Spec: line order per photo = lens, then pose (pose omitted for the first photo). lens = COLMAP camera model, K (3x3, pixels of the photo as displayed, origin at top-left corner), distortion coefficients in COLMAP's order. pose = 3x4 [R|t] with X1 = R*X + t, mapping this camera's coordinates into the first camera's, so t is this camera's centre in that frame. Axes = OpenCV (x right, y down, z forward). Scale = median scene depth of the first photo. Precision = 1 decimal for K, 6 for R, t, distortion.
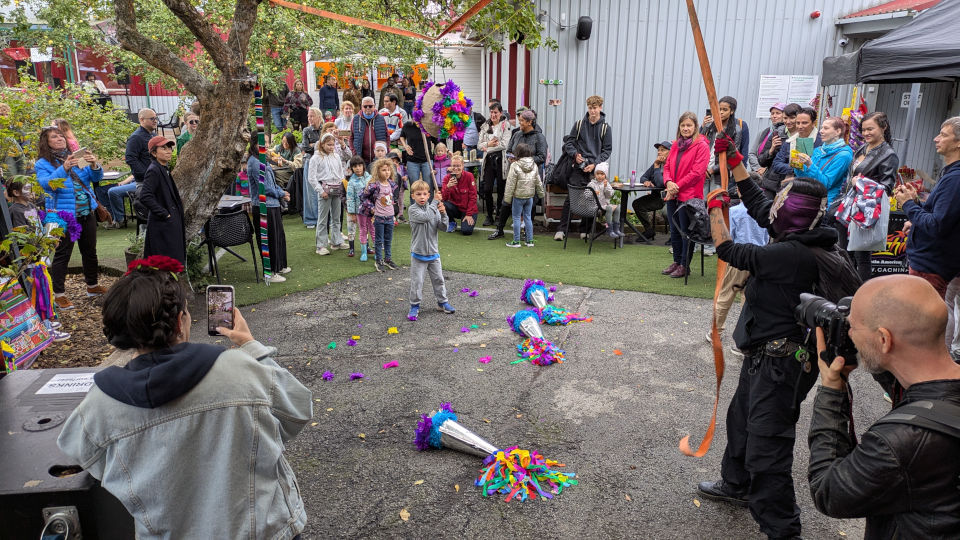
lens RADIAL K [[712.8, 0, 482.0], [0, 712.8, 269.3], [0, 0, 1]] dist [0.035168, -0.025853]
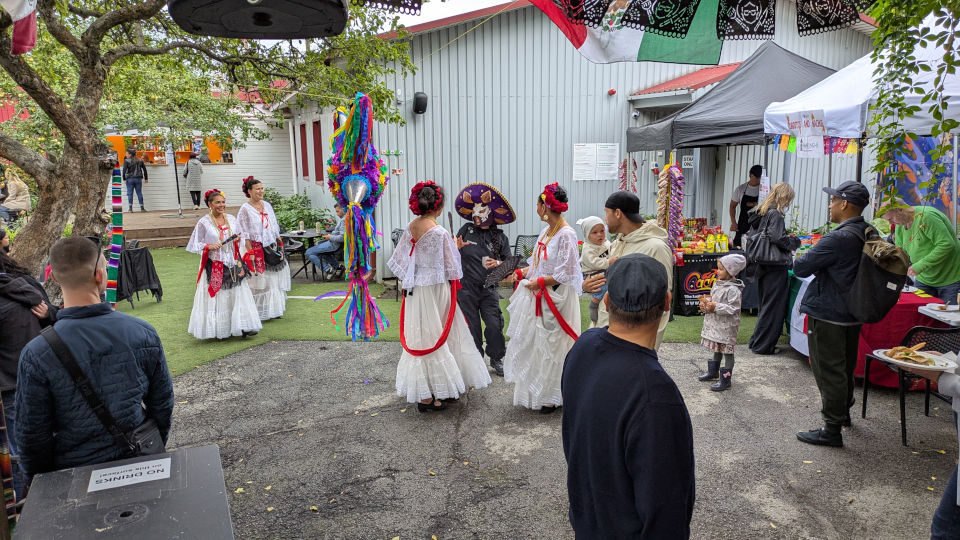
lens RADIAL K [[712.8, 0, 486.6], [0, 712.8, 280.3], [0, 0, 1]] dist [0.035168, -0.025853]
pose [[0.952556, -0.075157, 0.294939, -0.106000], [0.097626, 0.993278, -0.062190, 0.002033], [-0.288283, 0.088033, 0.953490, -0.022711]]
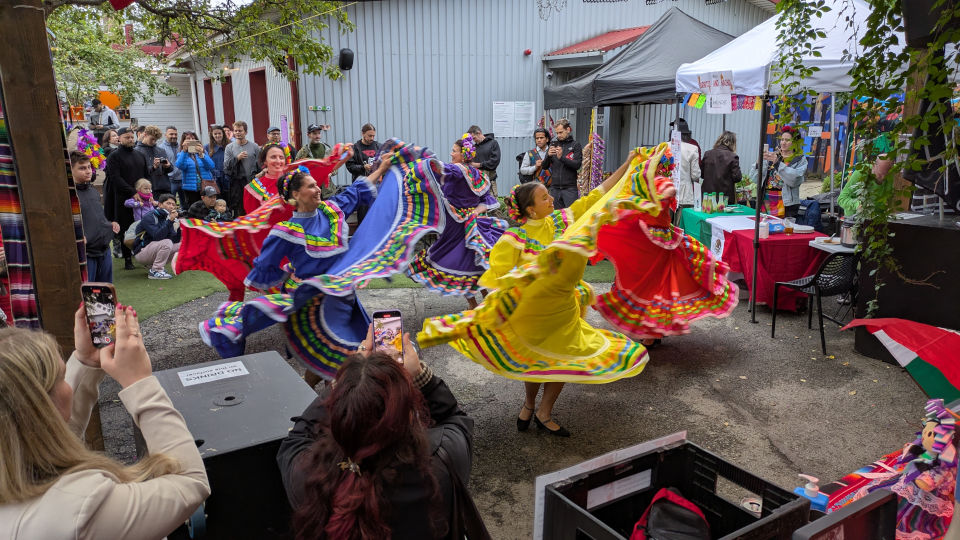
lens RADIAL K [[712.8, 0, 477.6], [0, 712.8, 273.9], [0, 0, 1]] dist [0.035168, -0.025853]
pose [[0.901527, -0.110598, 0.418351, -0.183998], [0.123710, 0.992309, -0.004256, 0.017455], [-0.414663, 0.055592, 0.908275, -0.057263]]
